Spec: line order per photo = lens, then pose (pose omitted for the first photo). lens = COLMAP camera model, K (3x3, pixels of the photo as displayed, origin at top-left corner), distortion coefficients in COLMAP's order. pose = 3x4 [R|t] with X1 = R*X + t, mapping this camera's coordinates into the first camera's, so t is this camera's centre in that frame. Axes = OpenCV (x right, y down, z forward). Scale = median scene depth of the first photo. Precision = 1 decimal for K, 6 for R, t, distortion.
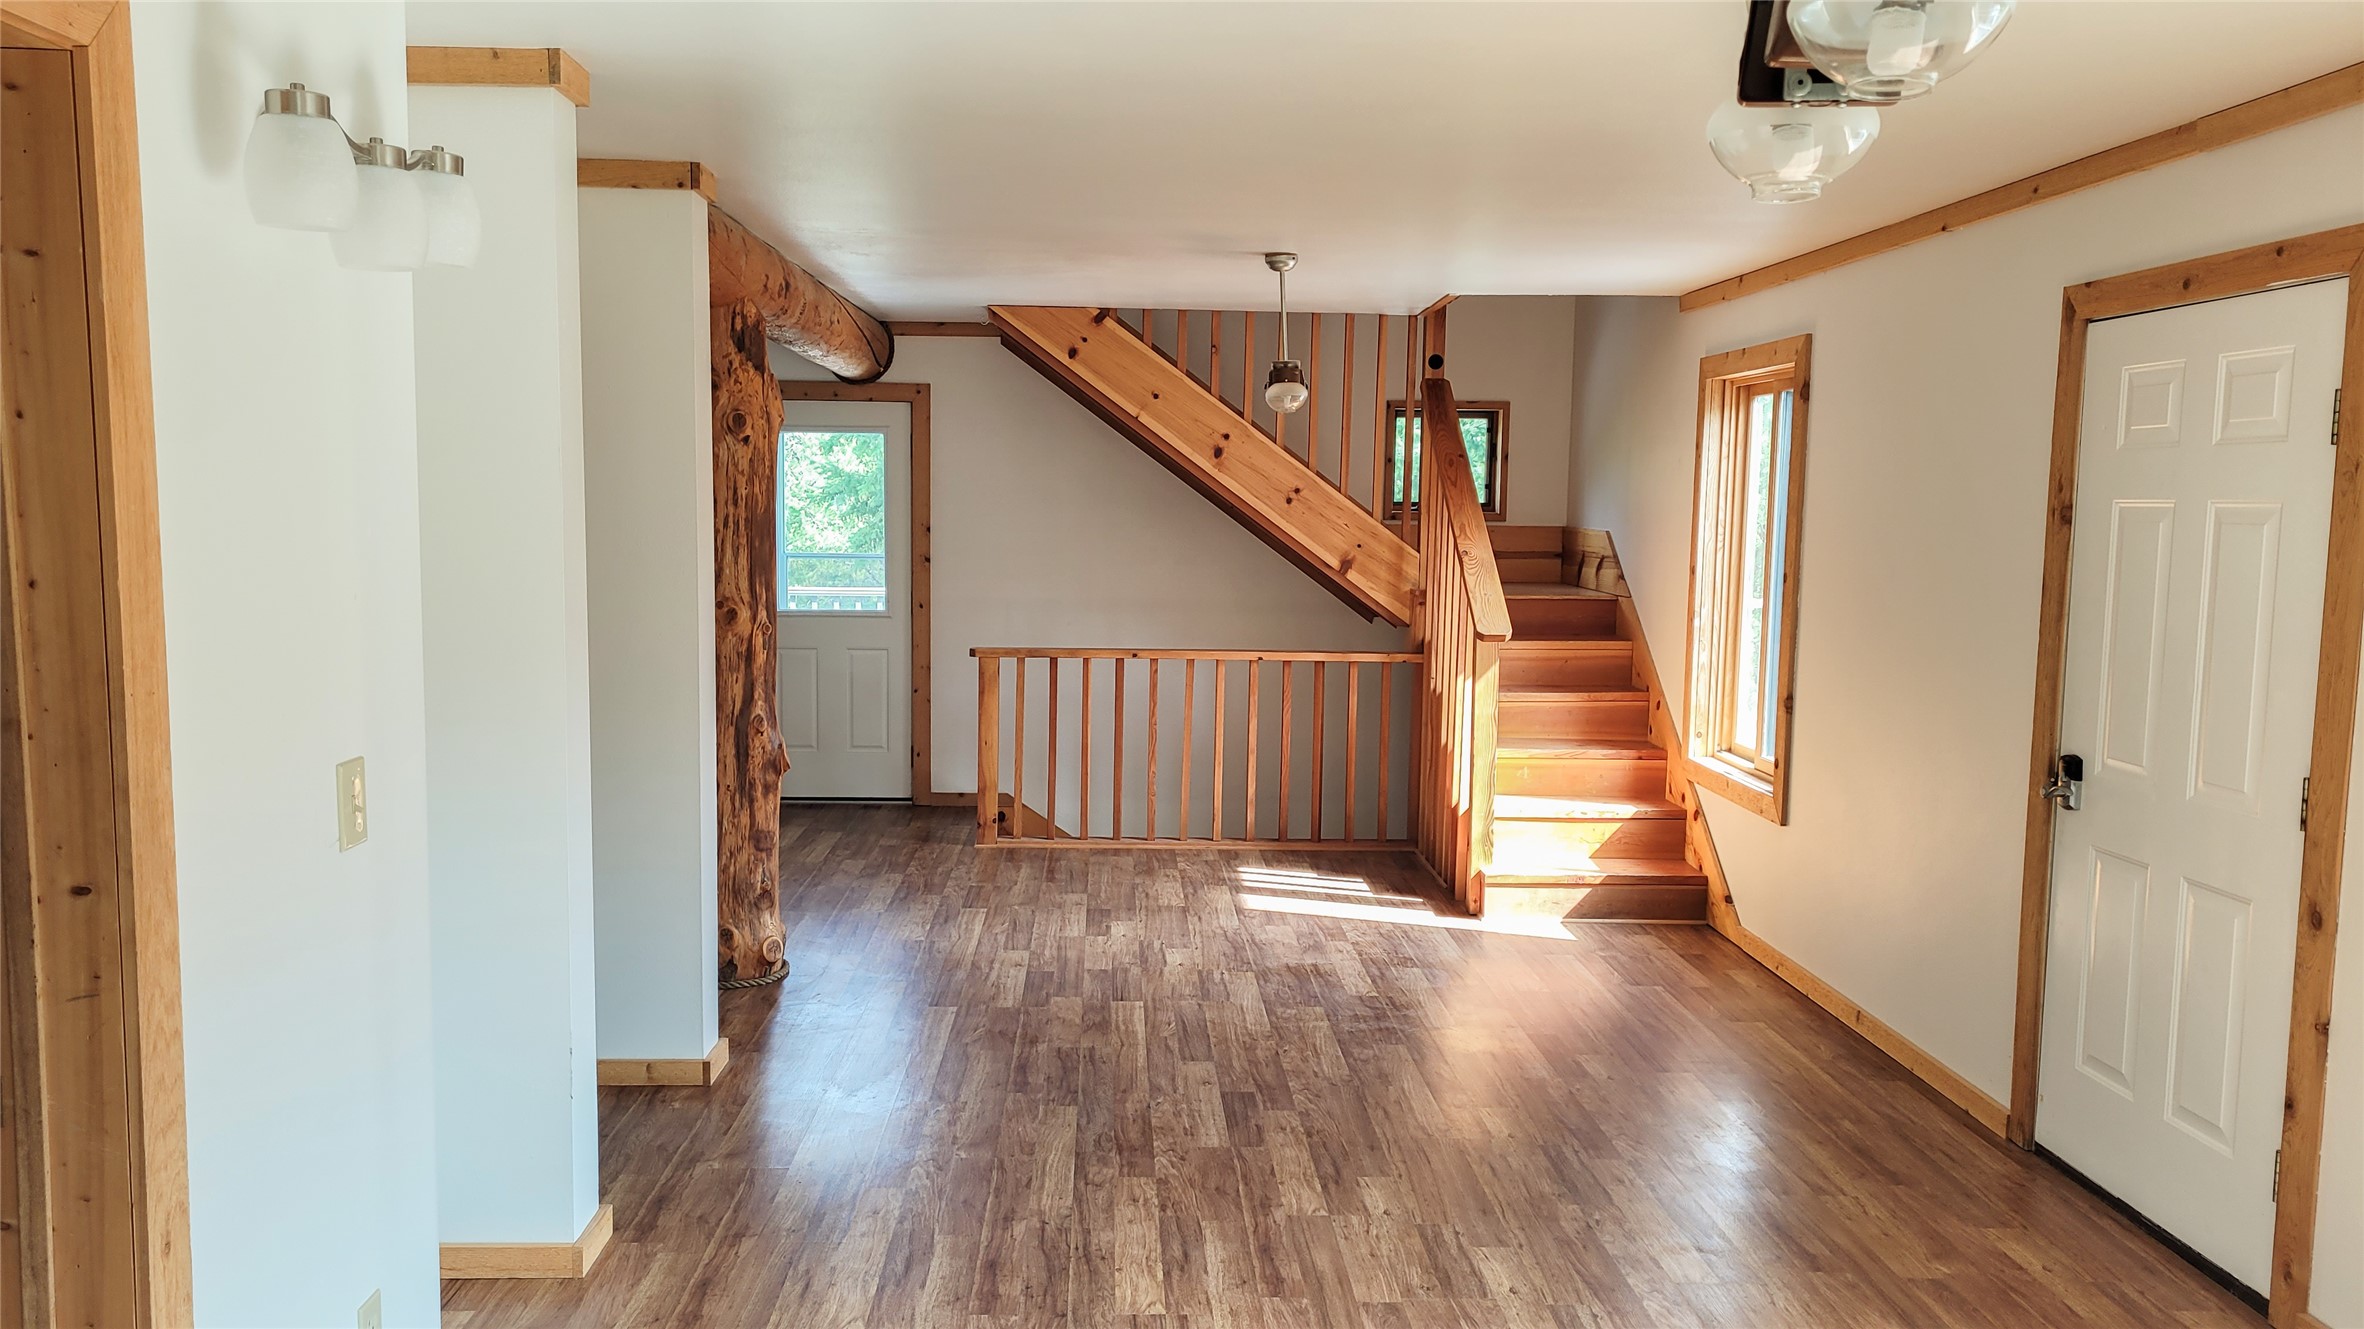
lens RADIAL K [[1753.7, 0, 1149.3], [0, 1753.7, 681.1], [0, 0, 1]] dist [0.050443, -0.001200]
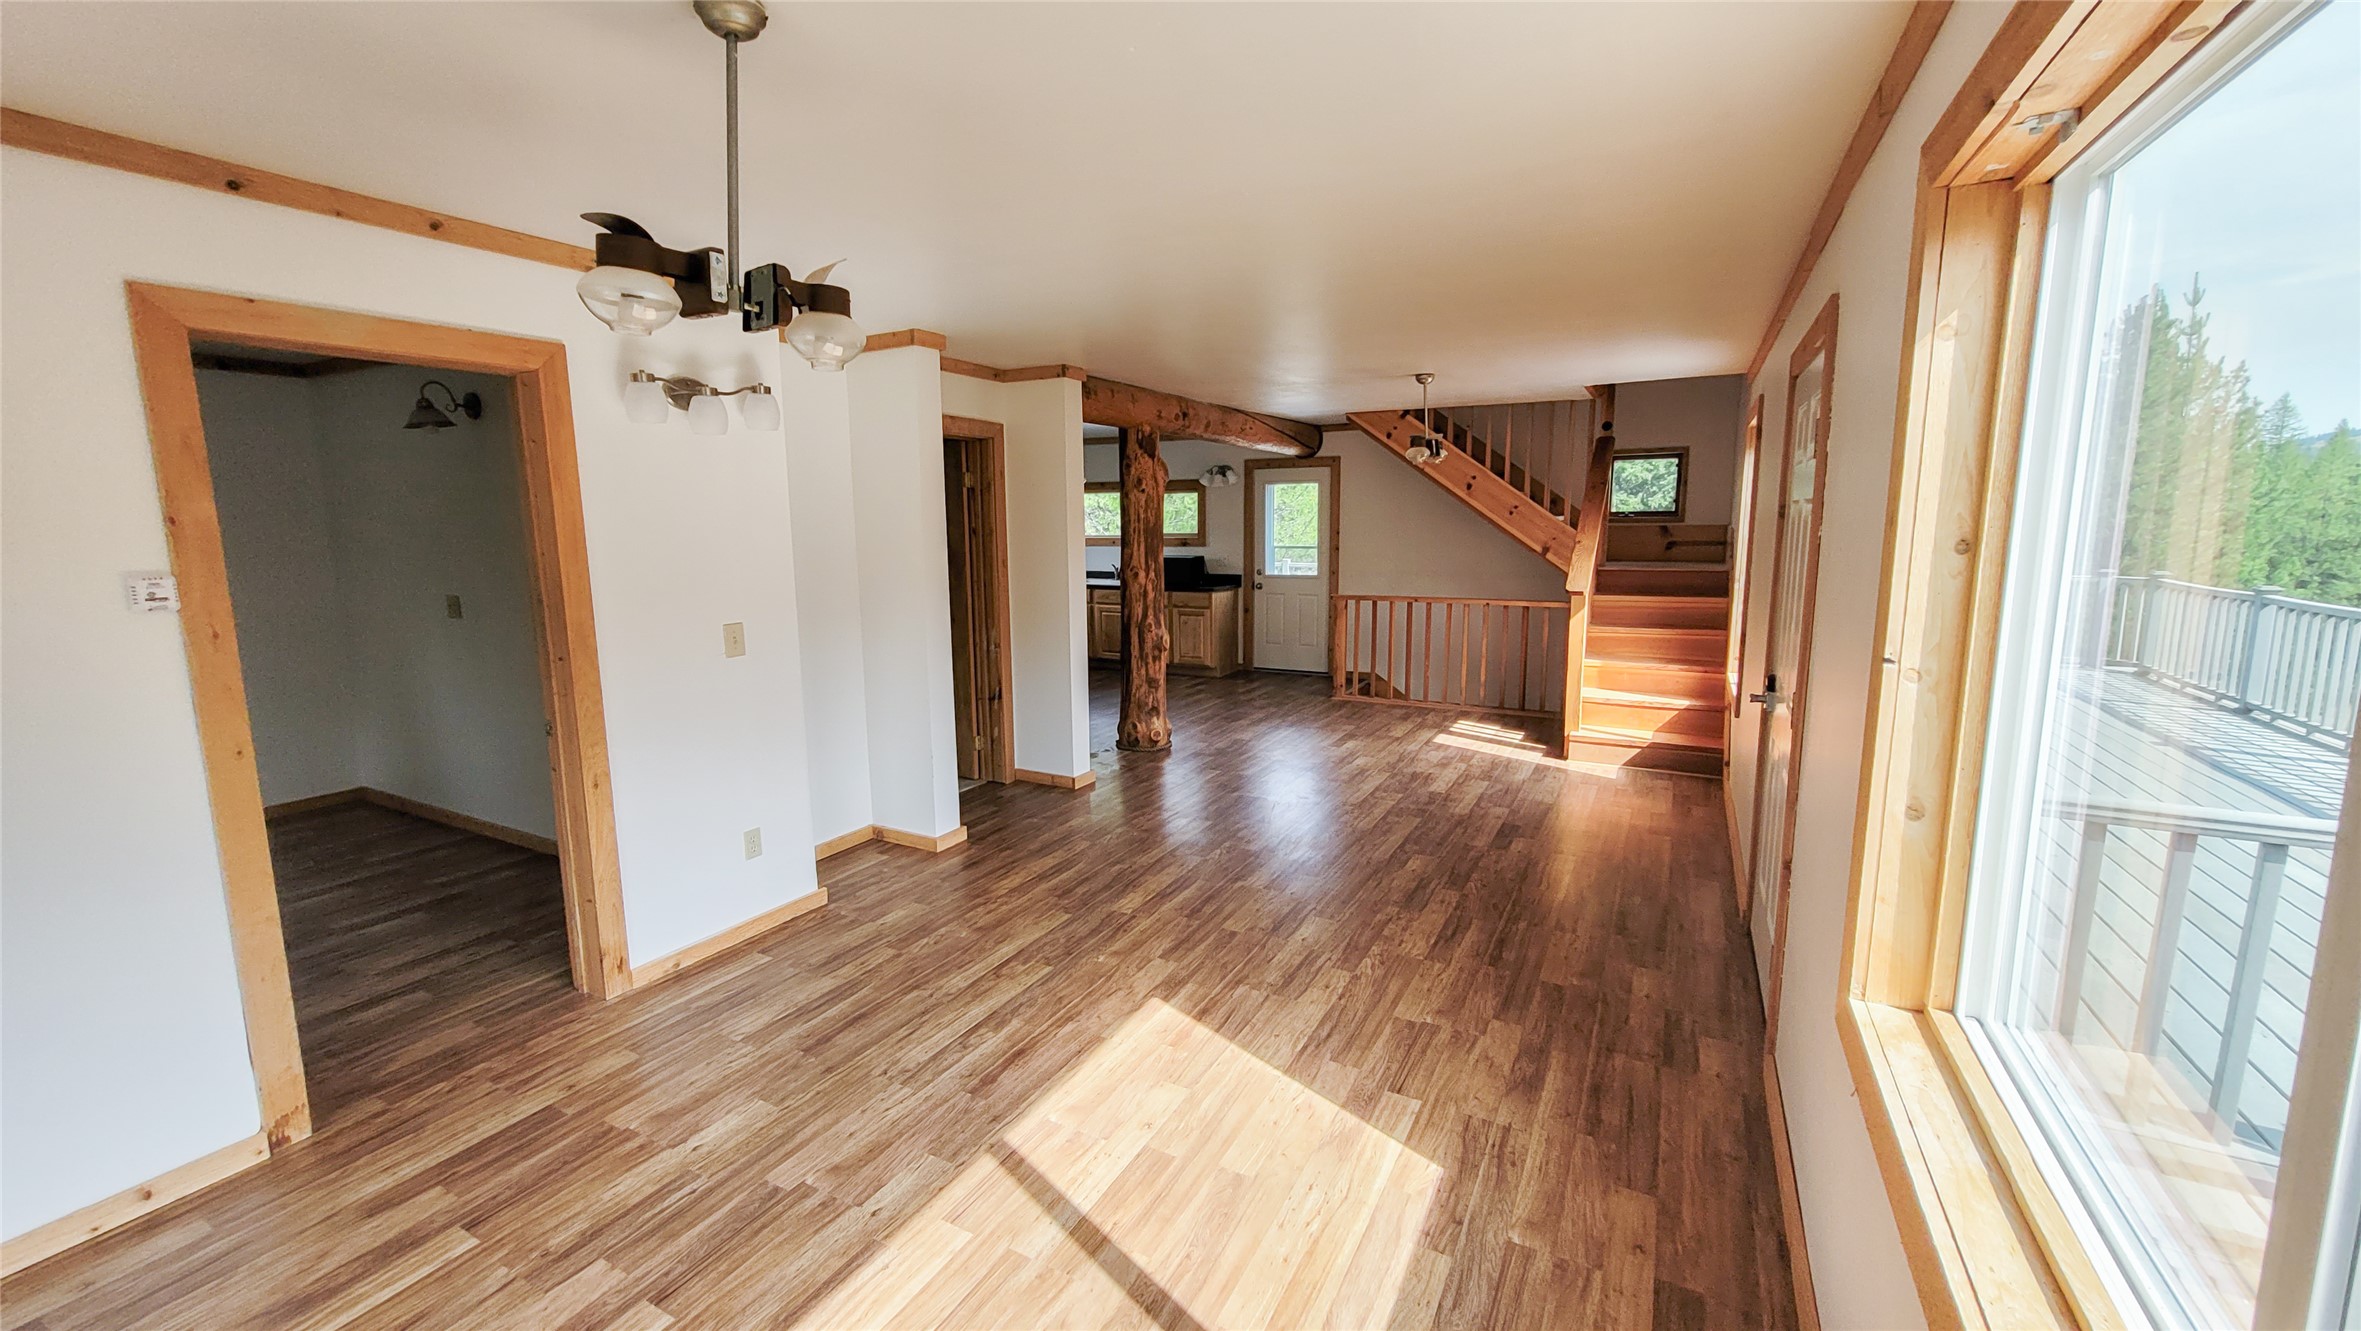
lens RADIAL K [[920.4, 0, 1174.6], [0, 920.4, 648.6], [0, 0, 1]] dist [0.001885, 0.000087]
pose [[0.866388, 0.047500, -0.497108, 0.290246], [-0.029740, 0.998607, 0.043585, 0.001188], [0.498486, -0.022978, 0.866593, 0.053436]]
